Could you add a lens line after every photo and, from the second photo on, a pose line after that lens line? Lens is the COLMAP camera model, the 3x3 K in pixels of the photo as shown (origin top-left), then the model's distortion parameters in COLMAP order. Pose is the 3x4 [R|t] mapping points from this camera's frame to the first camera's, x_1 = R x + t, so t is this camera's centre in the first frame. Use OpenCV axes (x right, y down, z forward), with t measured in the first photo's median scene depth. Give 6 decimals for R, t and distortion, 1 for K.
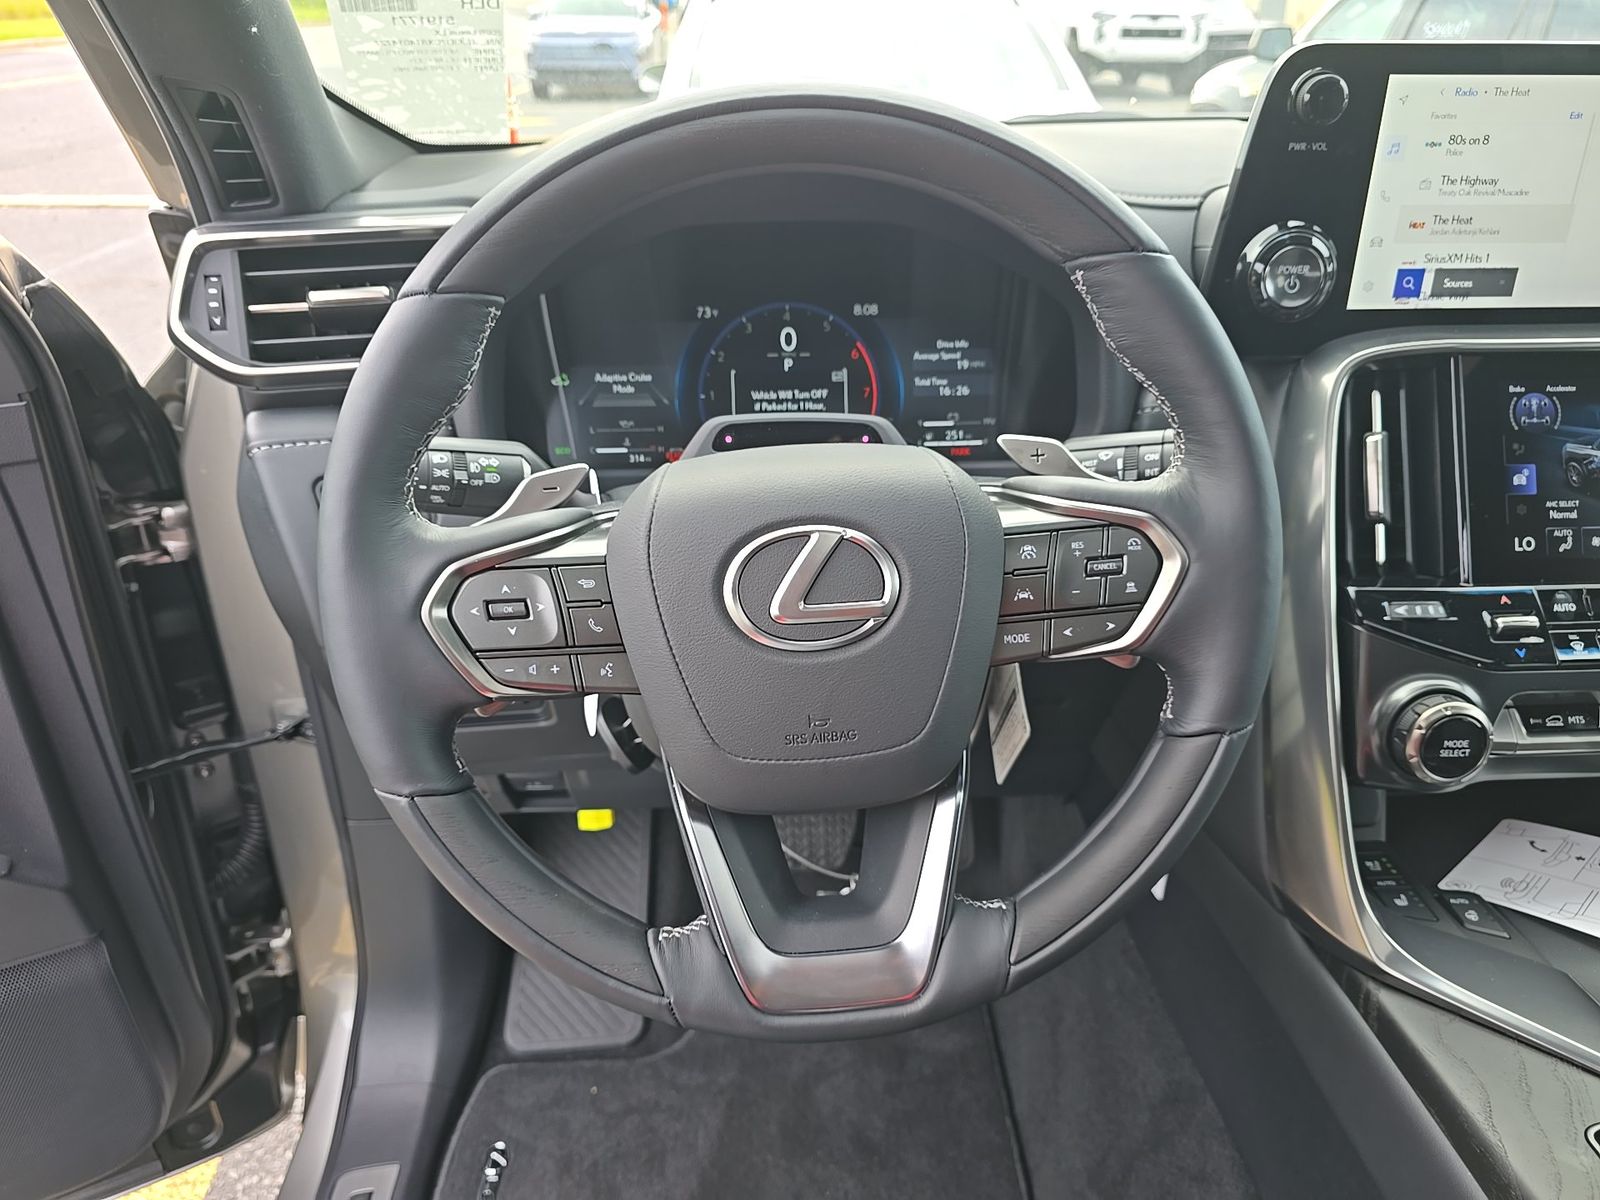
lens RADIAL K [[1122.0, 0, 800.0], [0, 1122.0, 600.0], [0, 0, 1]] dist [0.012267, 0.000392]
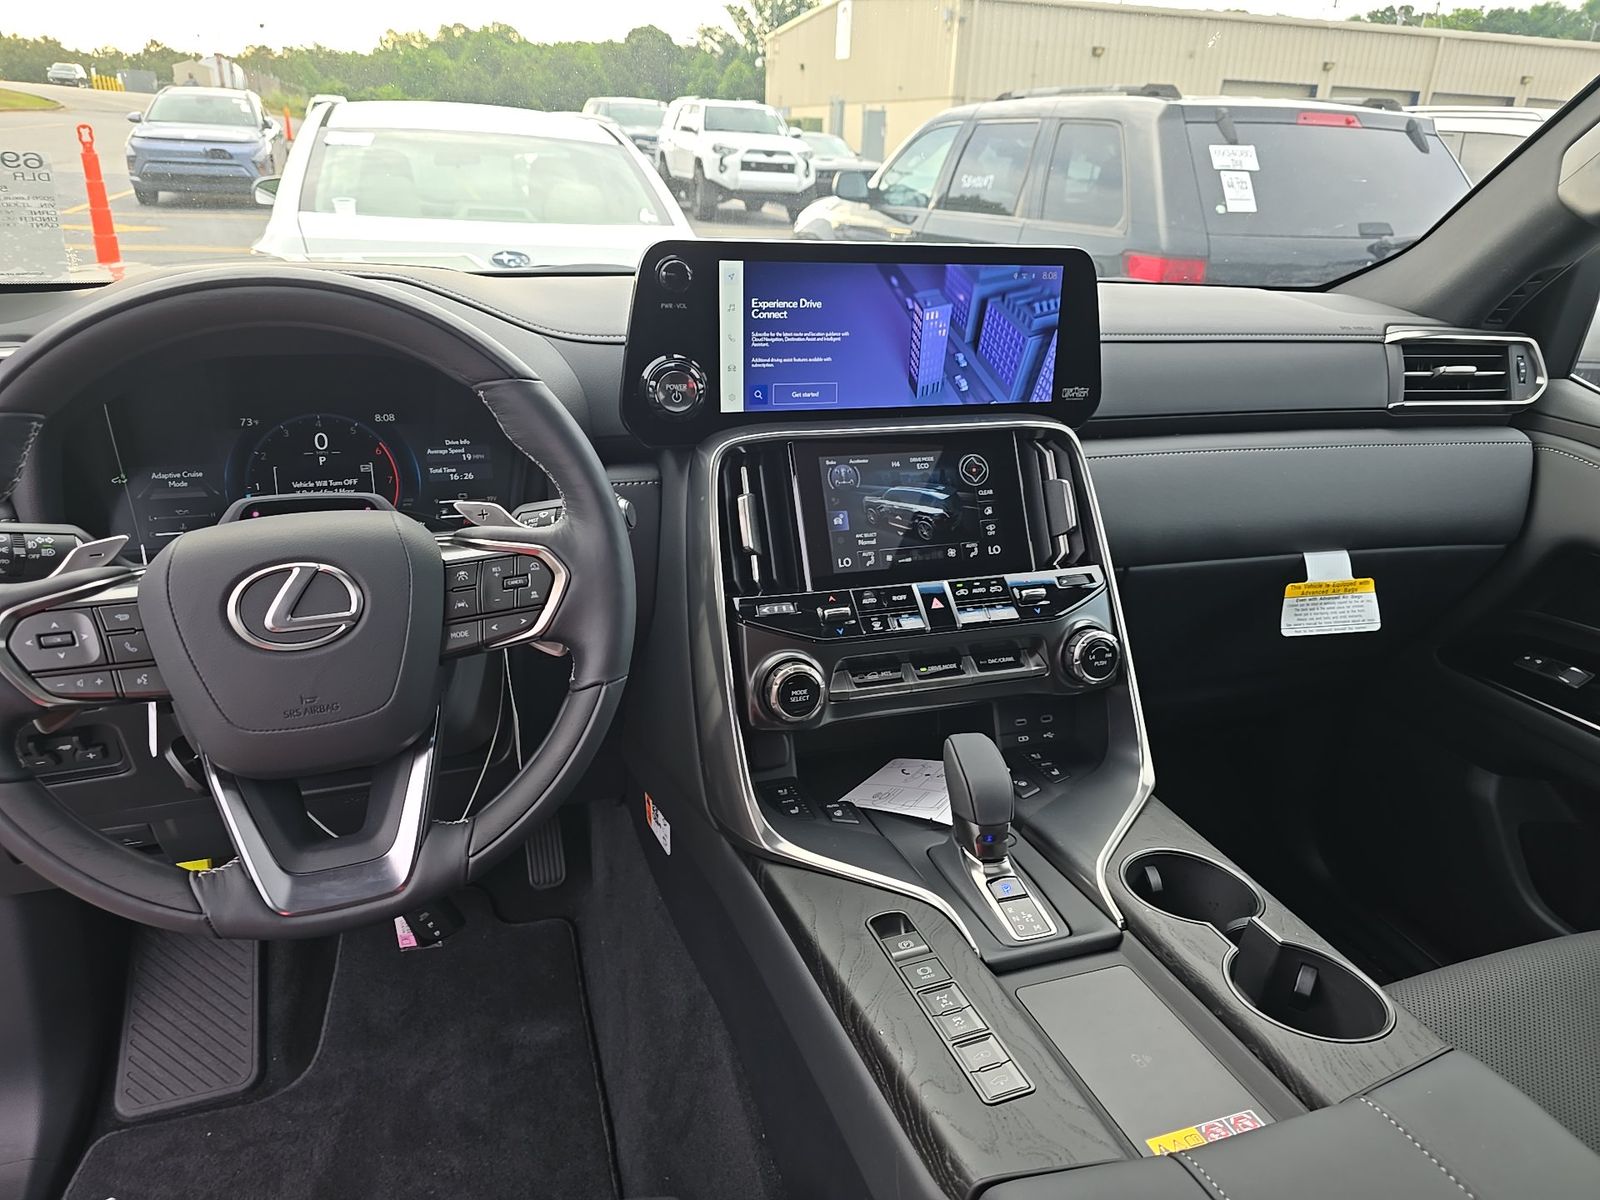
lens RADIAL K [[1090.1, 0, 800.0], [0, 1090.1, 600.0], [0, 0, 1]] dist [0.056677, -0.060262]
pose [[0.955077, -0.068034, 0.288444, 0.161666], [0.092162, 0.993217, -0.070893, 0.103401], [-0.281665, 0.094292, 0.954869, -0.398544]]
